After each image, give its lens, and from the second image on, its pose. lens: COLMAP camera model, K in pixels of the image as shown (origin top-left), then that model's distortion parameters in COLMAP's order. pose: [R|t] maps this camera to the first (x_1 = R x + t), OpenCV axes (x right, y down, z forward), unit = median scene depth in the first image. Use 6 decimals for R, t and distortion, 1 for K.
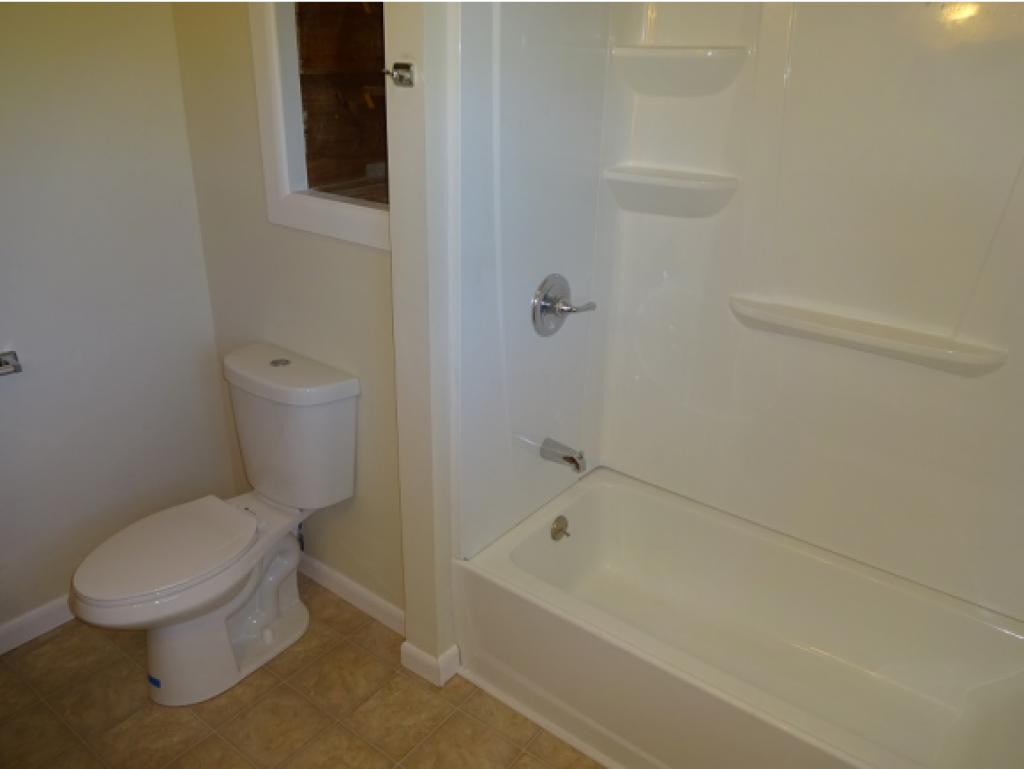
lens RADIAL K [[756.5, 0, 512.0], [0, 756.5, 384.5], [0, 0, 1]] dist [-0.014647, -0.001795]
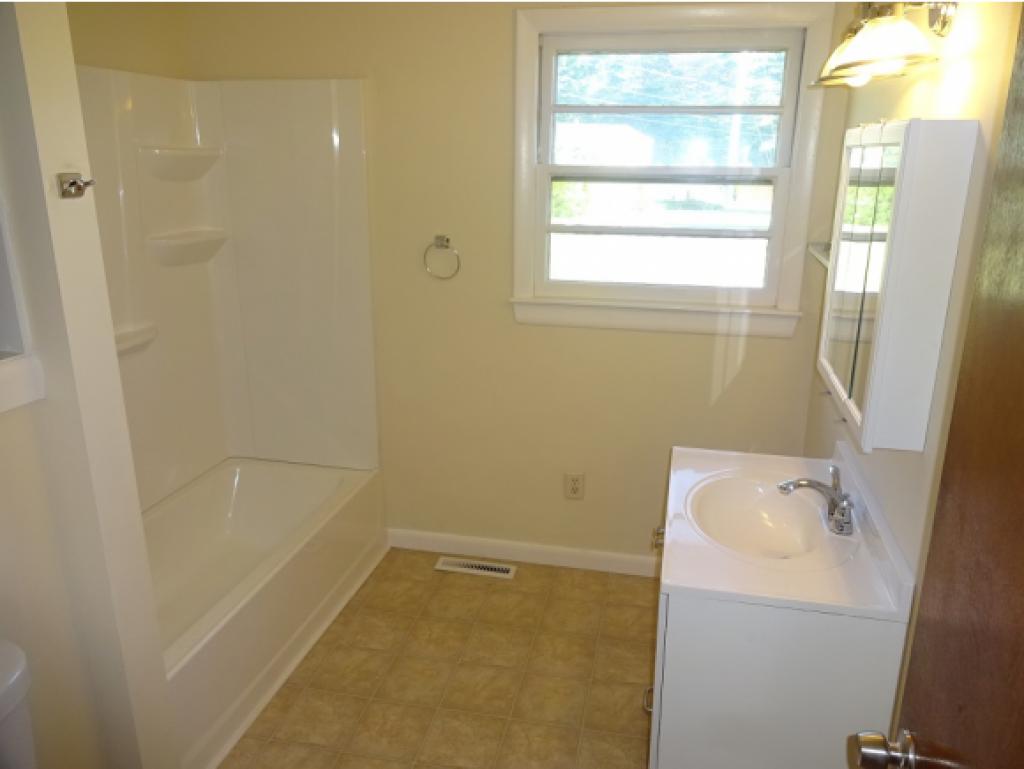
lens RADIAL K [[756.5, 0, 512.0], [0, 756.5, 384.5], [0, 0, 1]] dist [-0.014647, -0.001795]
pose [[-0.393051, -0.283786, 0.874629, -1.219780], [0.392276, 0.808534, 0.438626, -0.384018], [-0.831643, 0.515499, -0.206473, 0.818017]]
